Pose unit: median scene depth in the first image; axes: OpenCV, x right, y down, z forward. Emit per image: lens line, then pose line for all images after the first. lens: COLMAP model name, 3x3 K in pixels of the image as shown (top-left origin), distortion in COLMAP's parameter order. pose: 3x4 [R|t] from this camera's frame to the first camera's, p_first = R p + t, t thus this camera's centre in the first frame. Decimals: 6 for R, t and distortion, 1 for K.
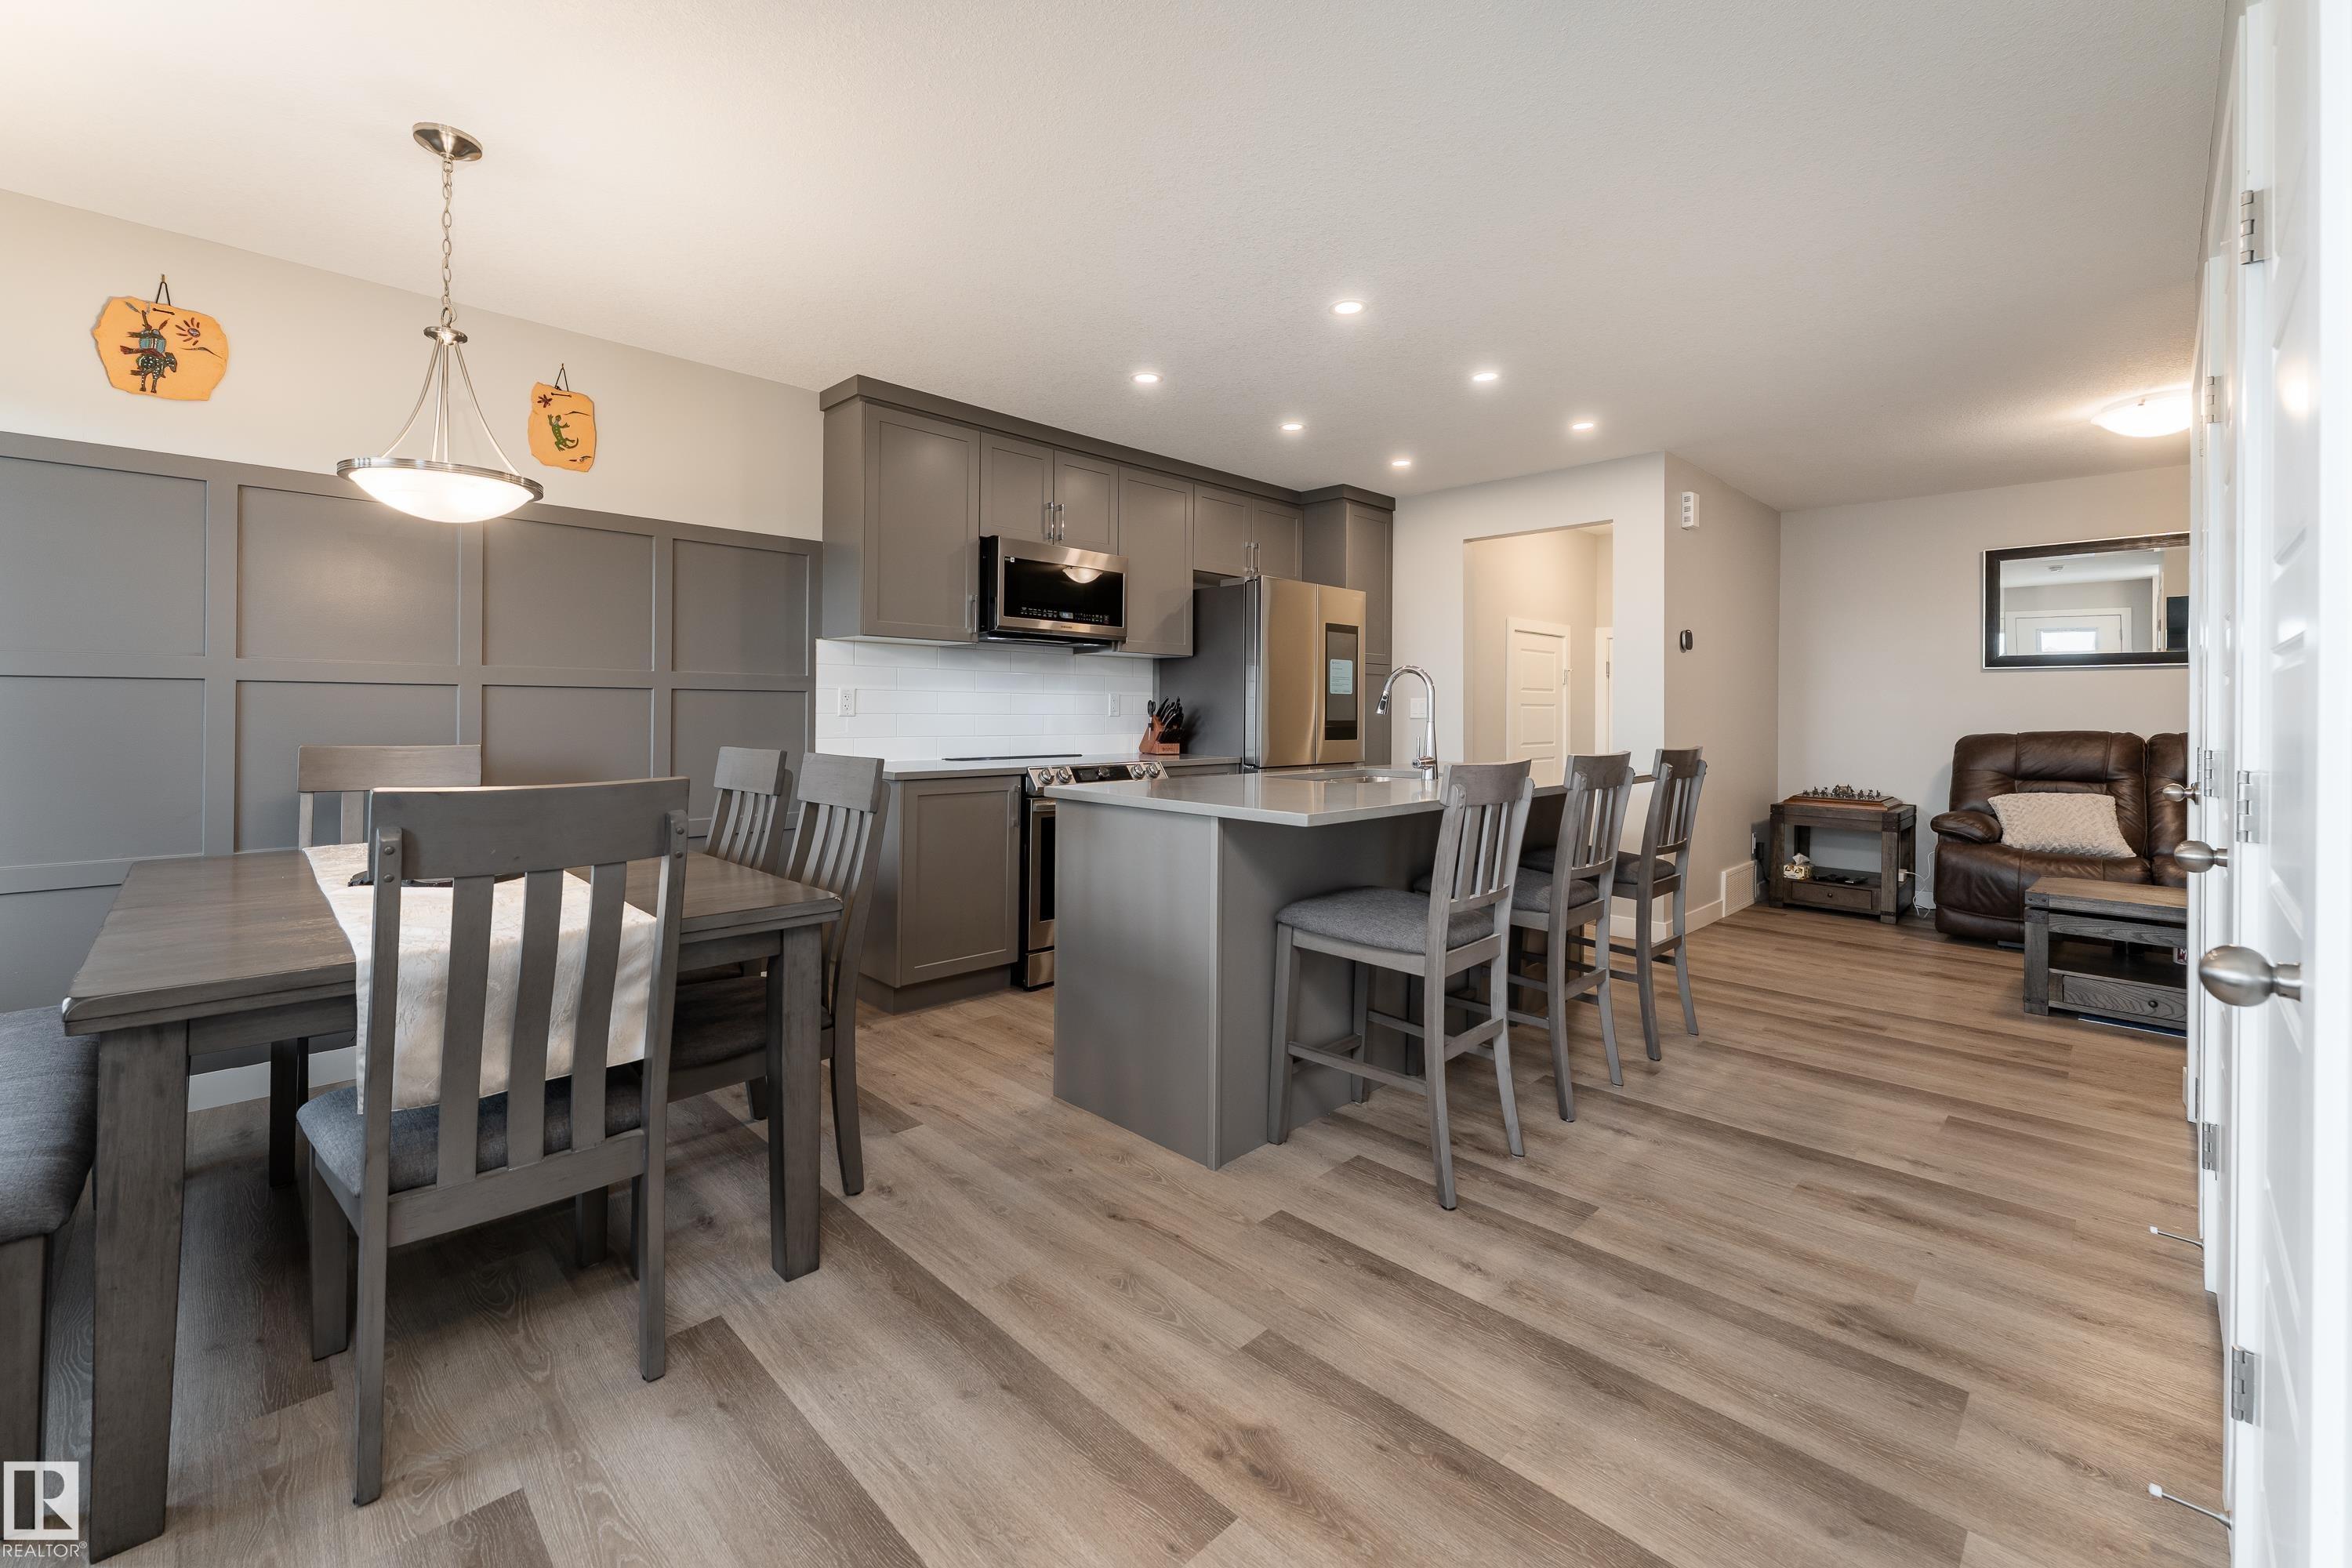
lens RADIAL K [[972.3, 0, 1164.9], [0, 972.3, 707.9], [0, 0, 1]] dist [0.001544, 0.000548]
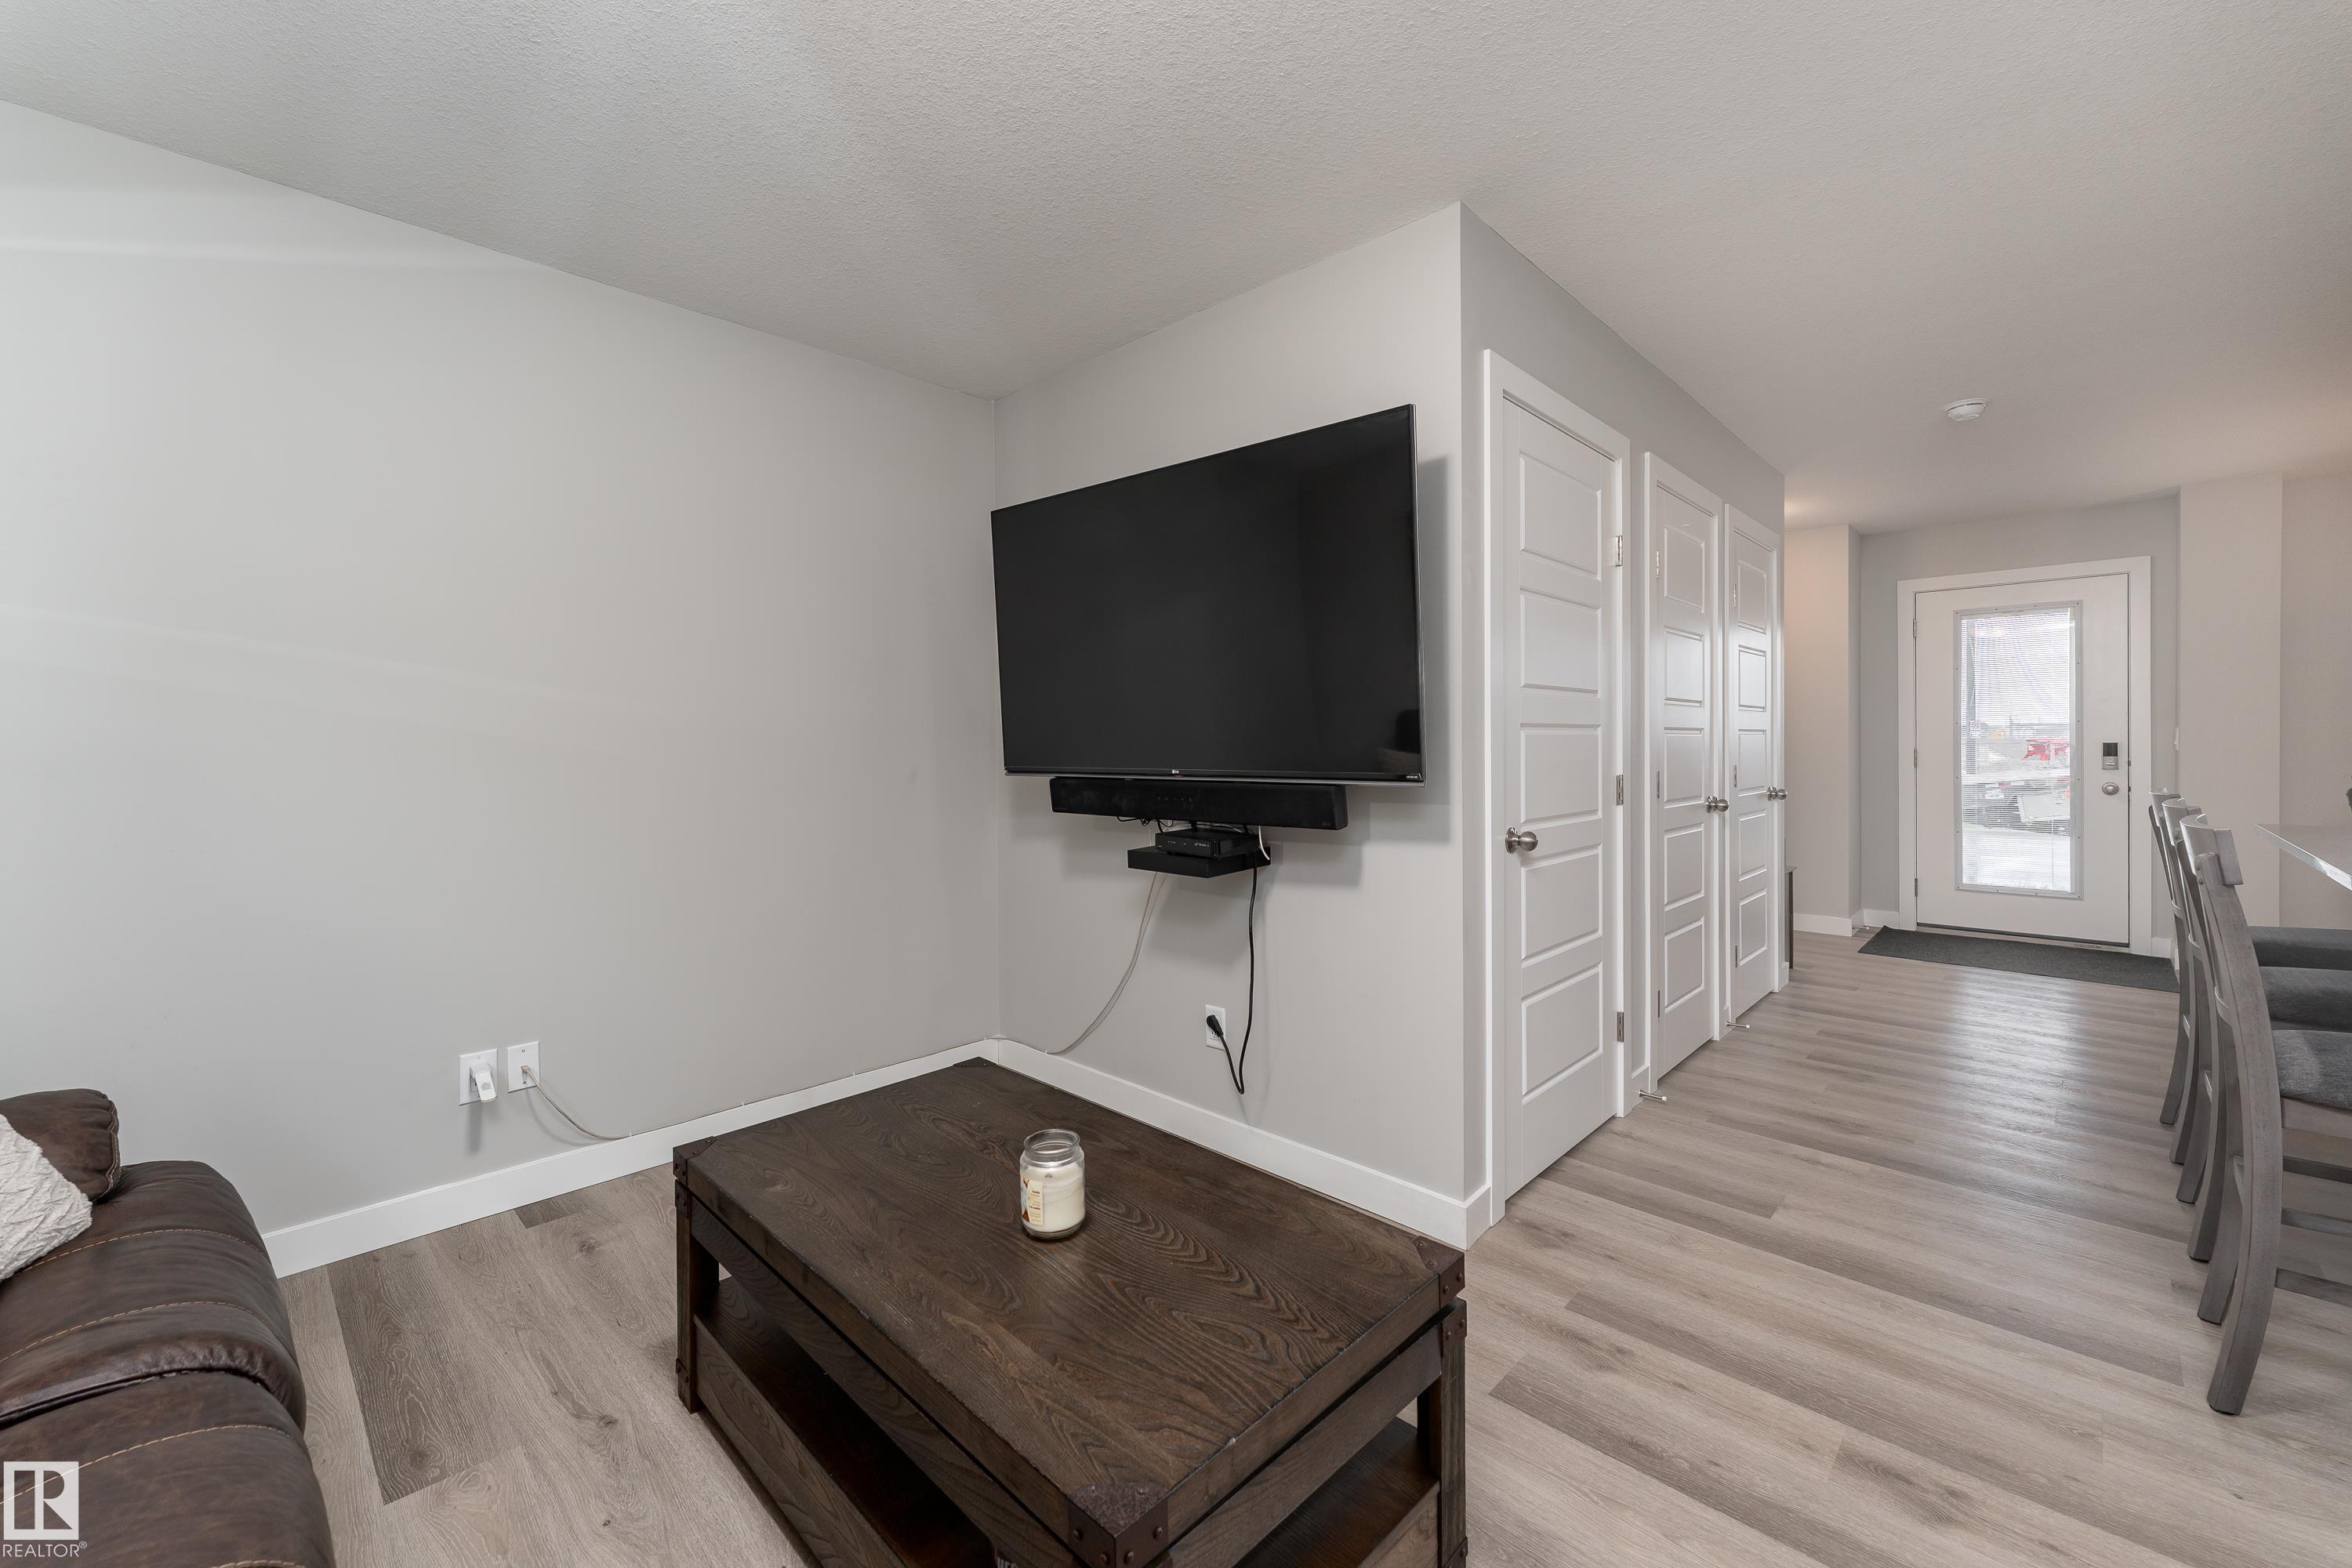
lens RADIAL K [[956.1, 0, 1164.1], [0, 956.1, 741.3], [0, 0, 1]] dist [0.000119, 0.000204]
pose [[-0.999804, -0.005414, -0.019069, 1.503723], [-0.005448, 0.999984, 0.001724, -0.004258], [0.019059, 0.001827, -0.999817, 2.030023]]
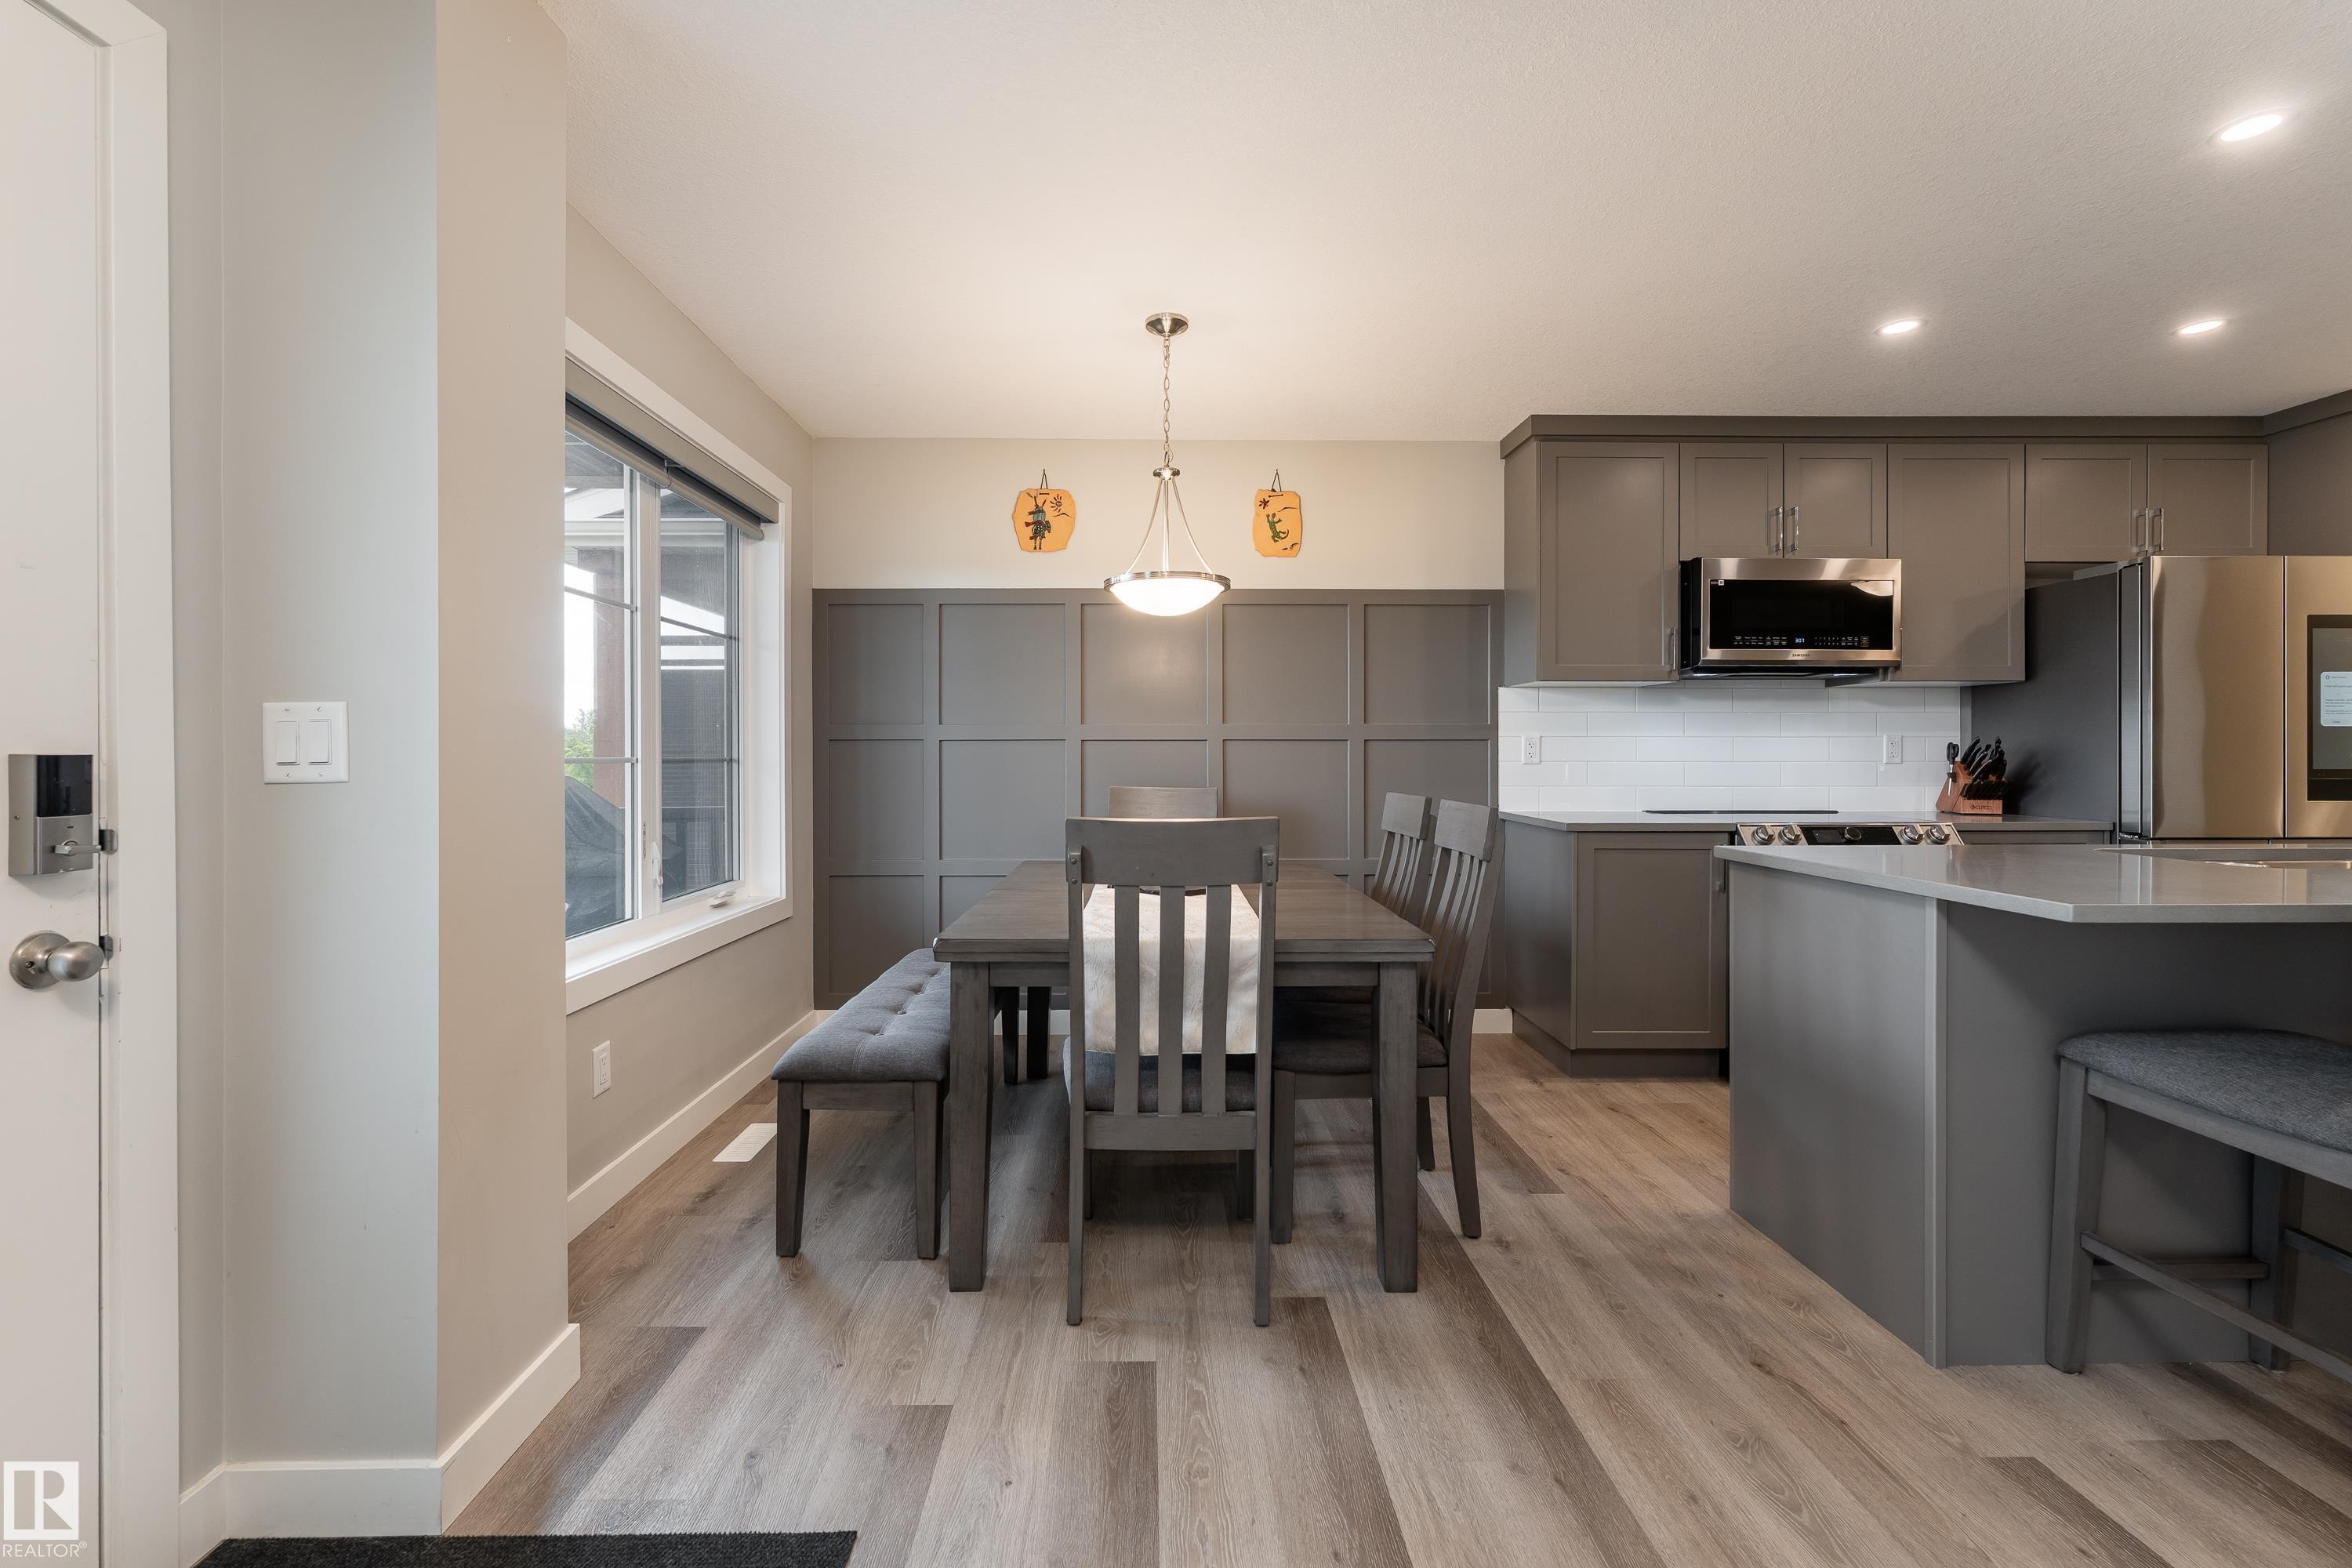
lens RADIAL K [[984.0, 0, 1154.8], [0, 984.0, 756.3], [0, 0, 1]] dist [-0.000104, 0.000061]
pose [[0.720939, -0.007751, -0.692956, 0.140899], [0.008382, 0.999962, -0.002465, -0.000252], [0.692948, -0.004032, 0.720976, 0.033128]]
